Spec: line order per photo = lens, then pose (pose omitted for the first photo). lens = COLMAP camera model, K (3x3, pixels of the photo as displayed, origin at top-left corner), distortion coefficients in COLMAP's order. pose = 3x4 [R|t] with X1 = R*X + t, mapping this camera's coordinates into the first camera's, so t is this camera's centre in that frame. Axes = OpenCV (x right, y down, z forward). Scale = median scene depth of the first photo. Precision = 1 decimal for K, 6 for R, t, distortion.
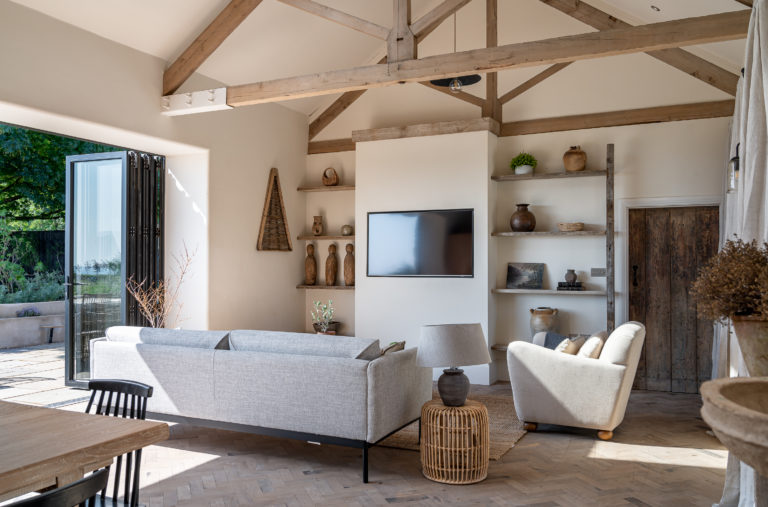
lens RADIAL K [[662.3, 0, 384.8], [0, 662.3, 256.1], [0, 0, 1]] dist [0.007079, -0.005354]
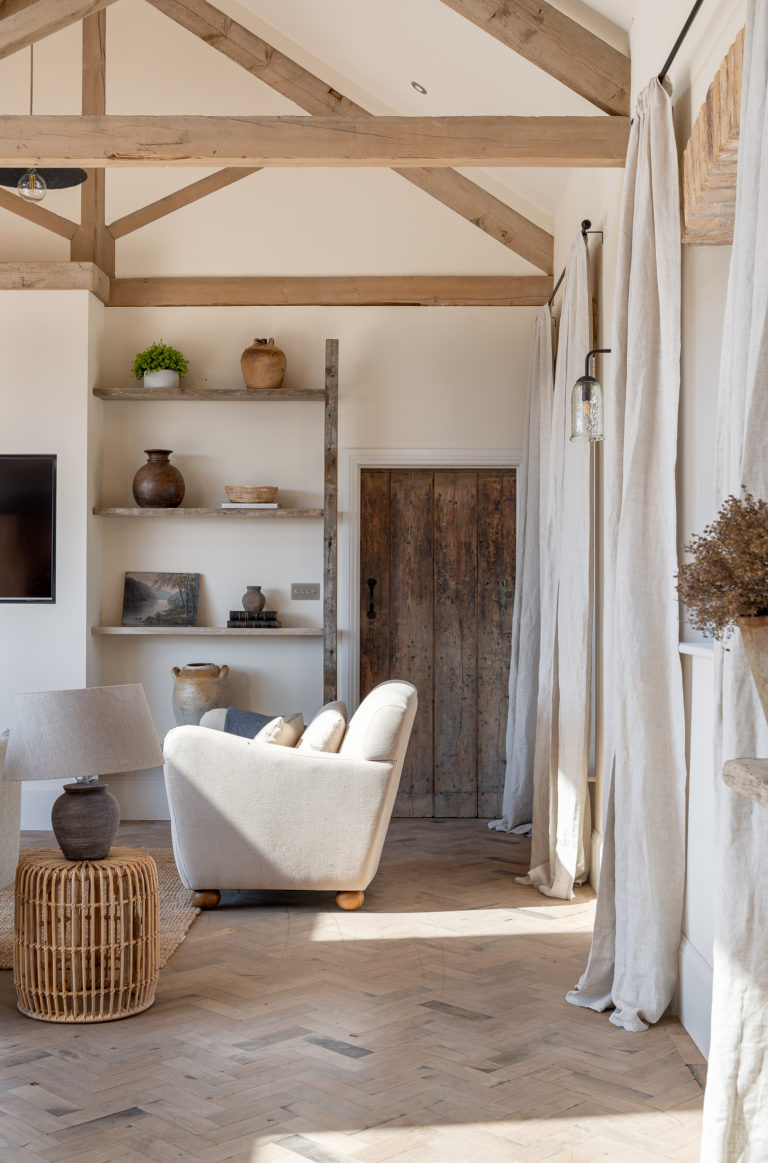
lens RADIAL K [[1431.9, 0, 384.5], [0, 1431.9, 582.2], [0, 0, 1]] dist [0.007949, 0.000000]
pose [[0.900213, 0.006401, 0.435404, -0.103742], [-0.007165, 0.999974, 0.000113, 0.017482], [-0.435392, -0.003221, 0.900235, -0.010976]]
